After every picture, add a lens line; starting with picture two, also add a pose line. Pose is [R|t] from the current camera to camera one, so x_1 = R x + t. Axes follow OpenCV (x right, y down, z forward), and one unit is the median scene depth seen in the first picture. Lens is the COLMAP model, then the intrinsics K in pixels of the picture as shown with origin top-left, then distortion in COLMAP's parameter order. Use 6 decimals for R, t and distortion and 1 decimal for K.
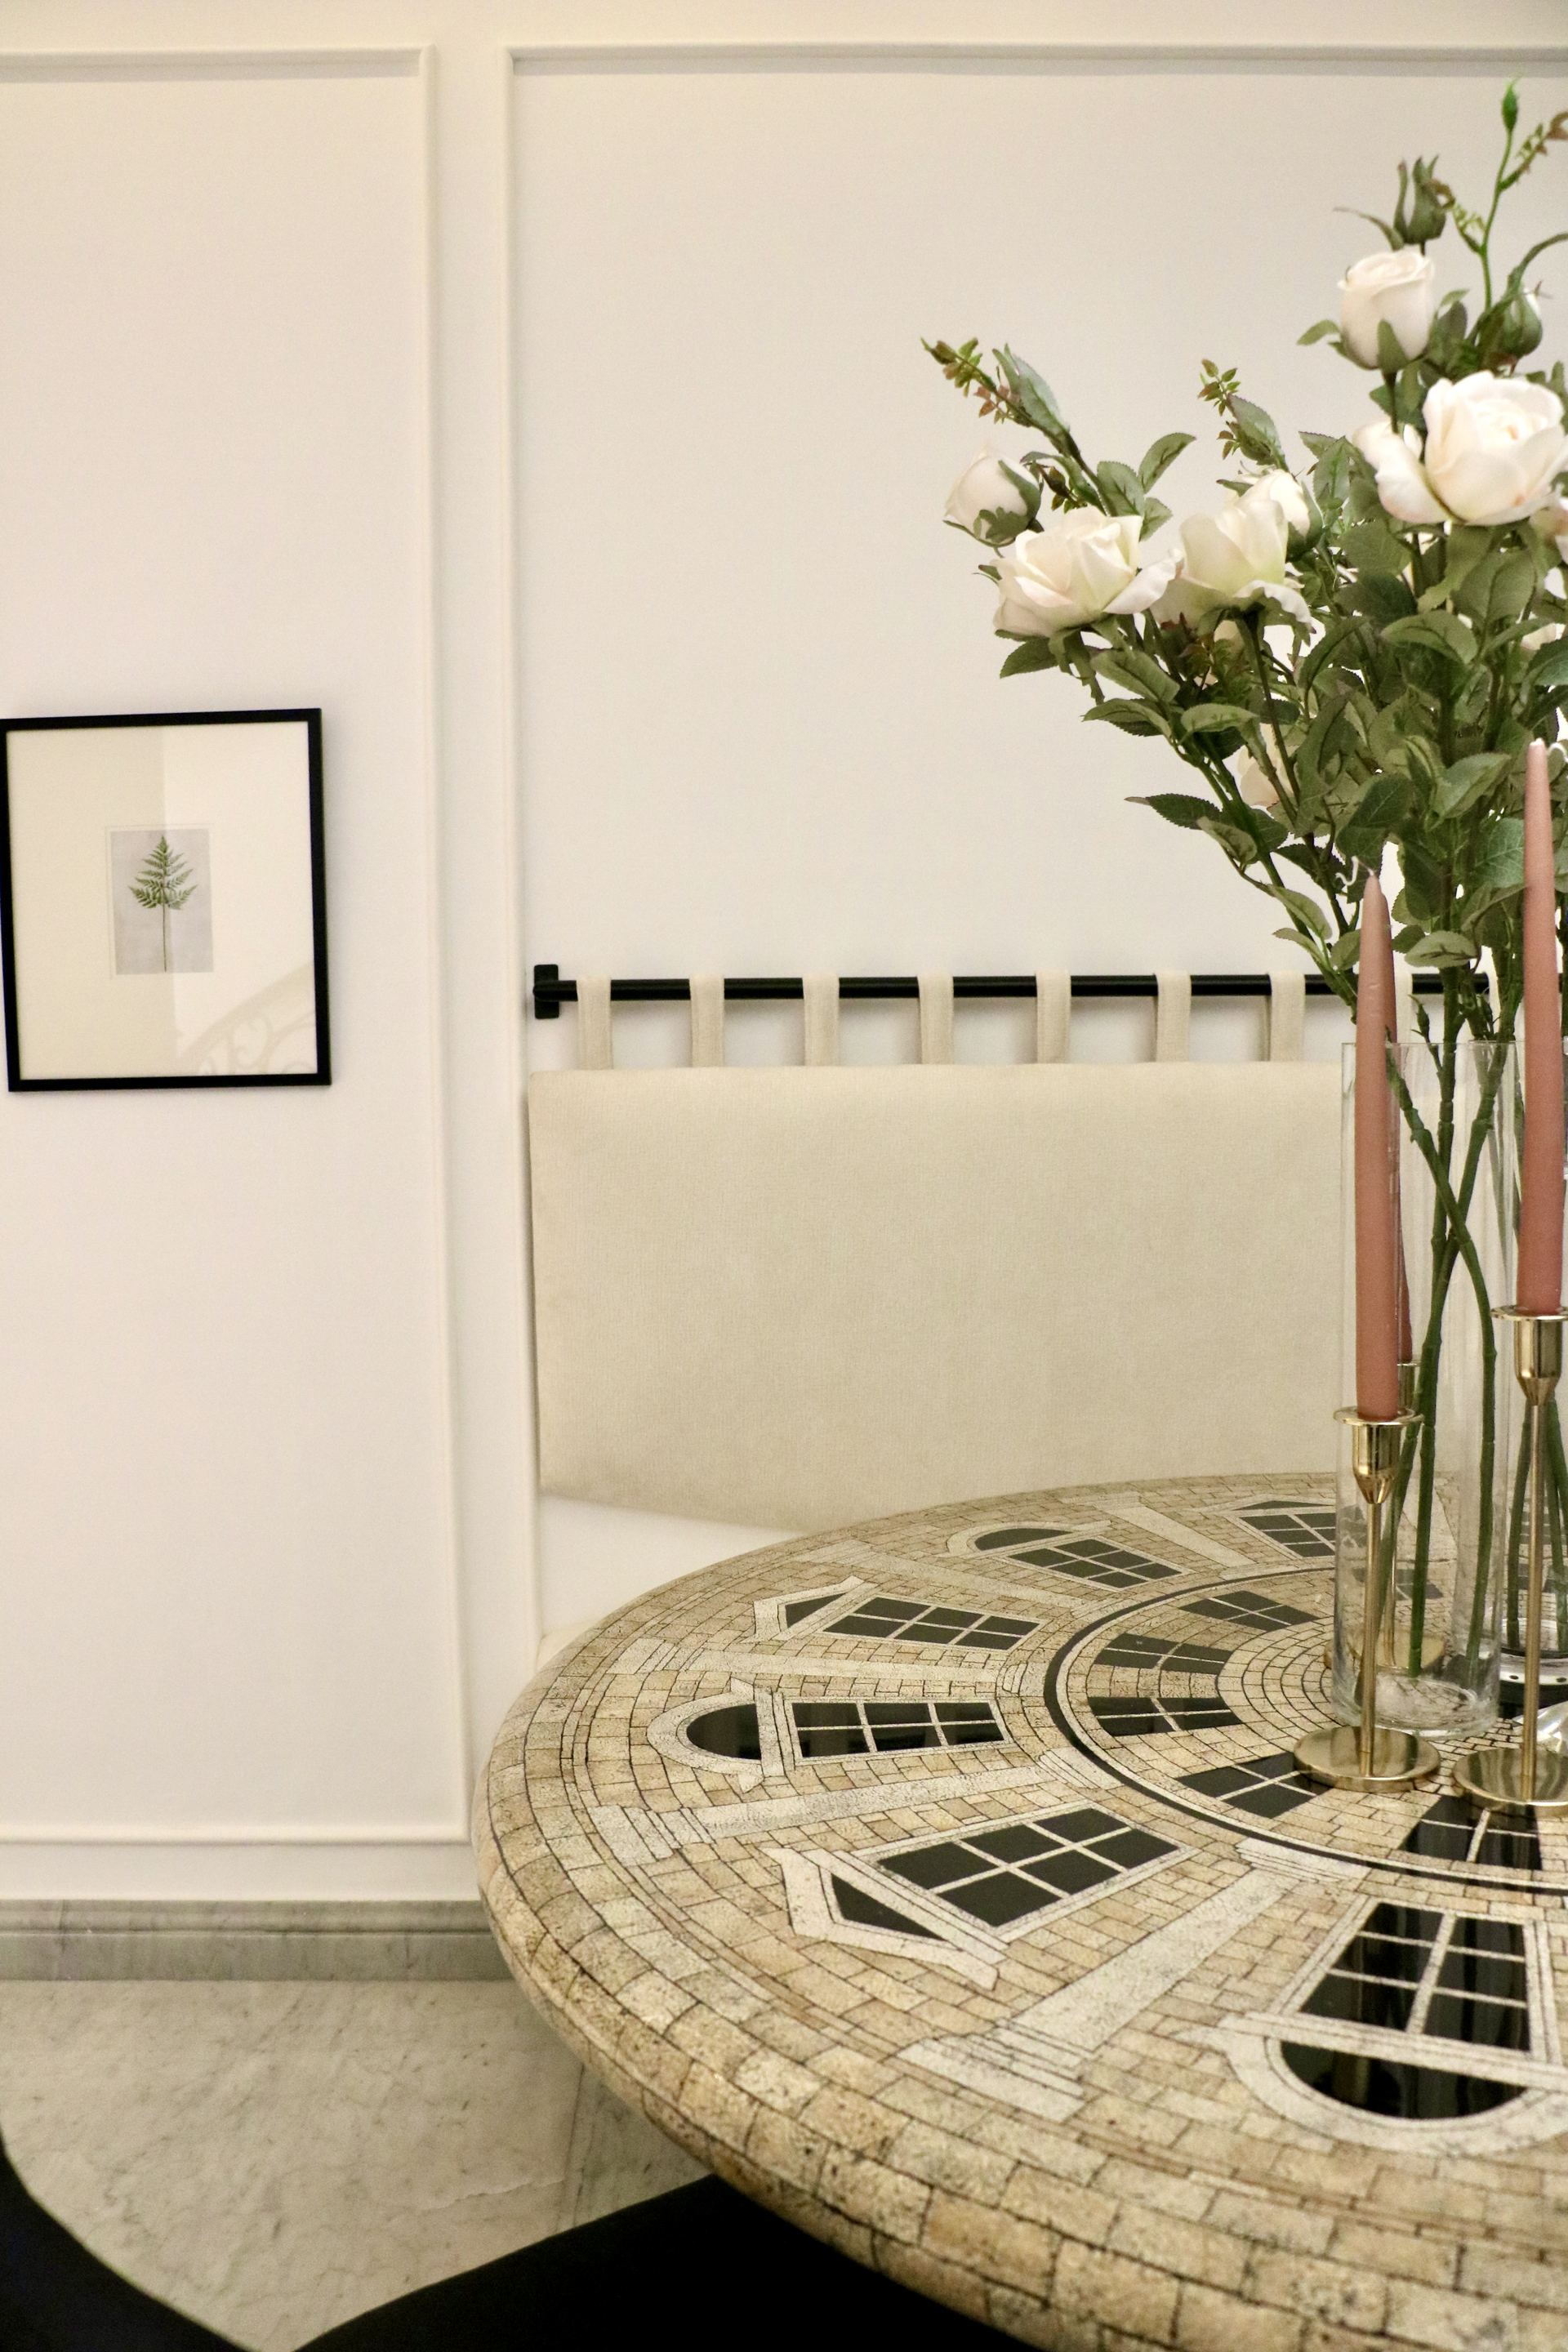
lens RADIAL K [[1896.7, 0, 784.0], [0, 1896.7, 1176.0], [0, 0, 1]] dist [-0.177947, 0.142246]
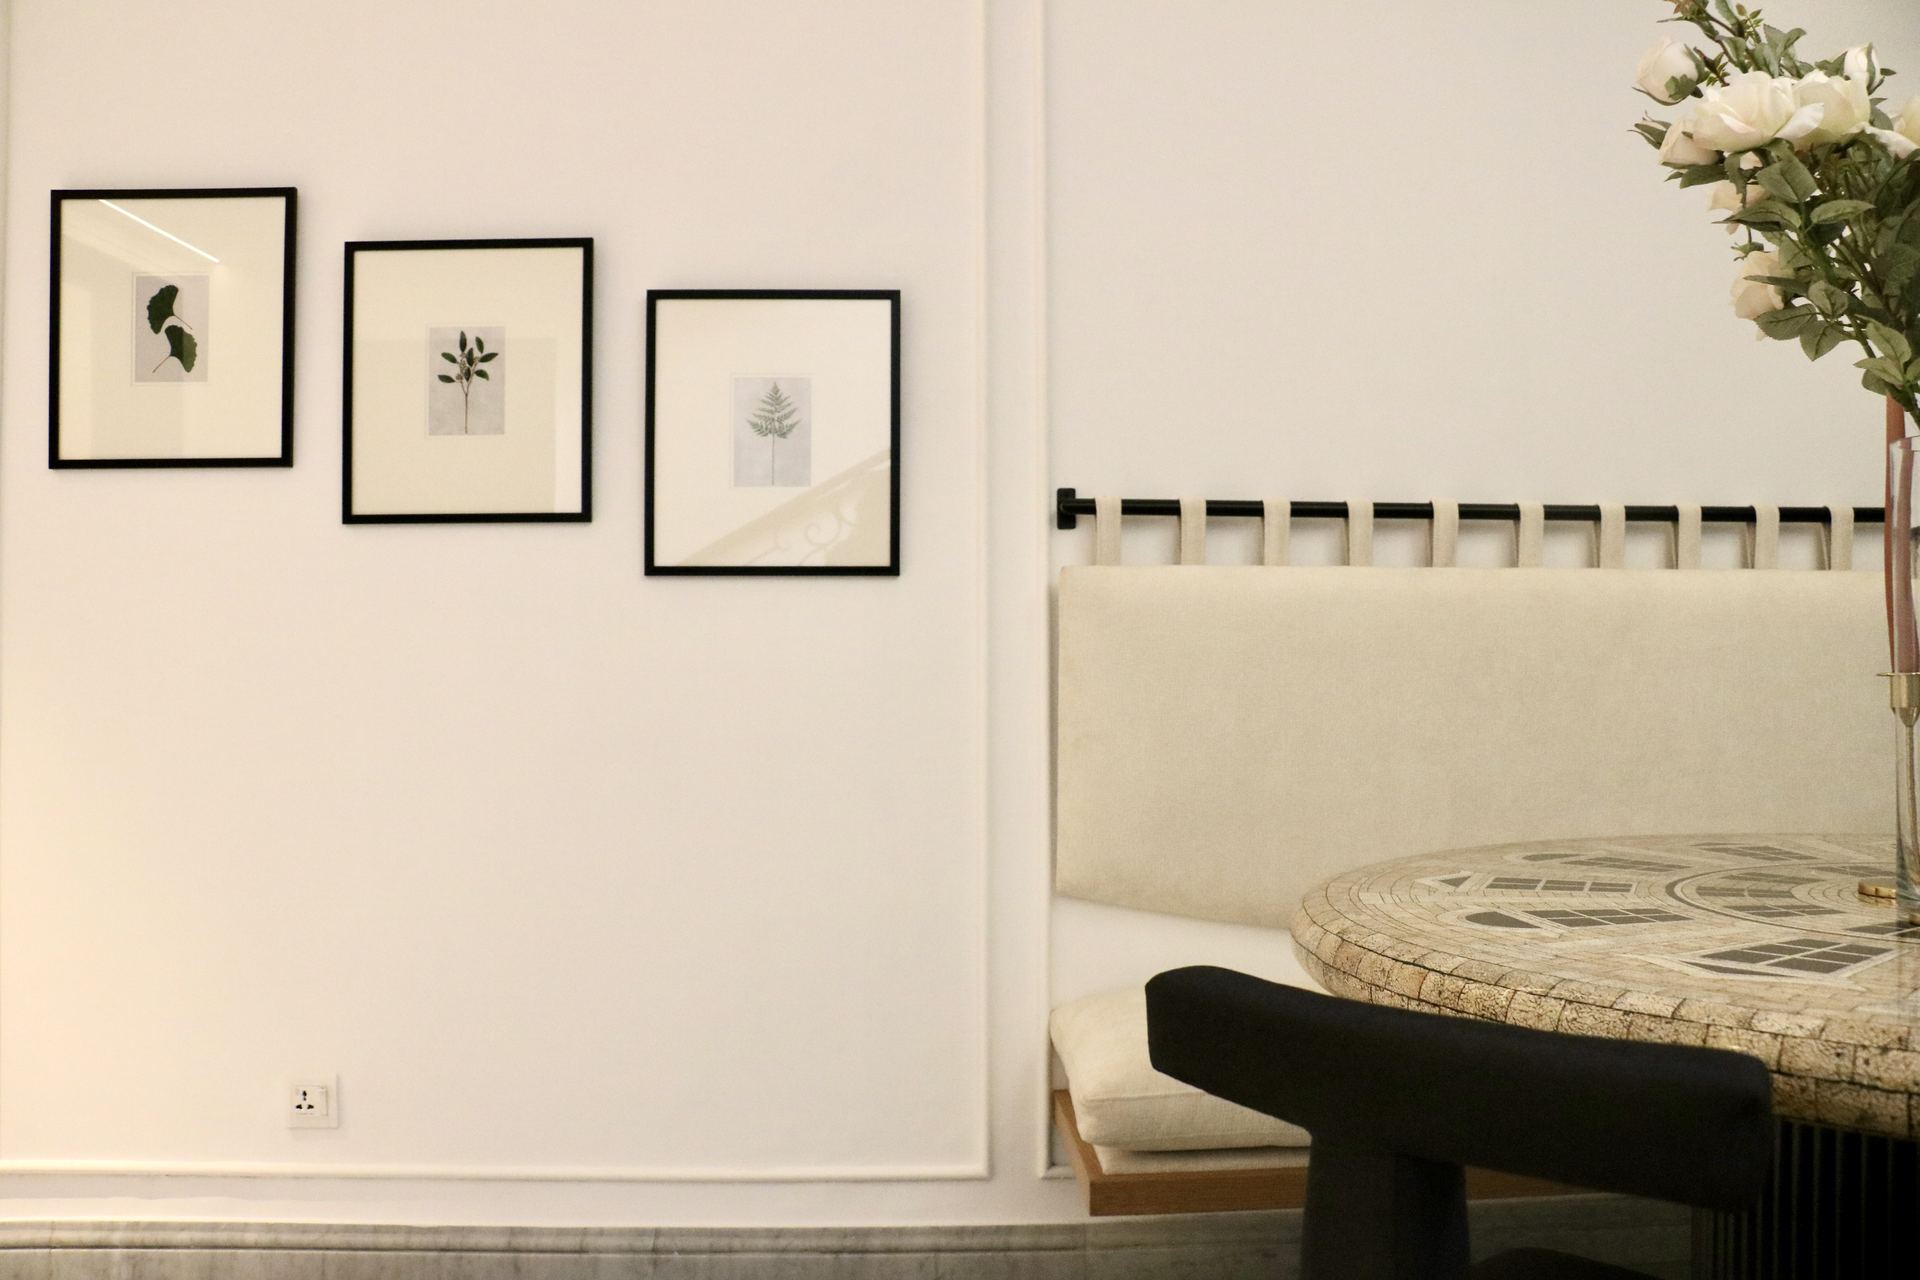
lens RADIAL K [[1548.3, 0, 946.3], [0, 1548.3, 648.6], [0, 0, 1]] dist [-0.177947, 0.142246]
pose [[0.999743, 0.013844, 0.017944, -0.231483], [-0.012102, 0.995520, -0.093773, 0.103582], [-0.019162, 0.093531, 0.995432, -0.062983]]
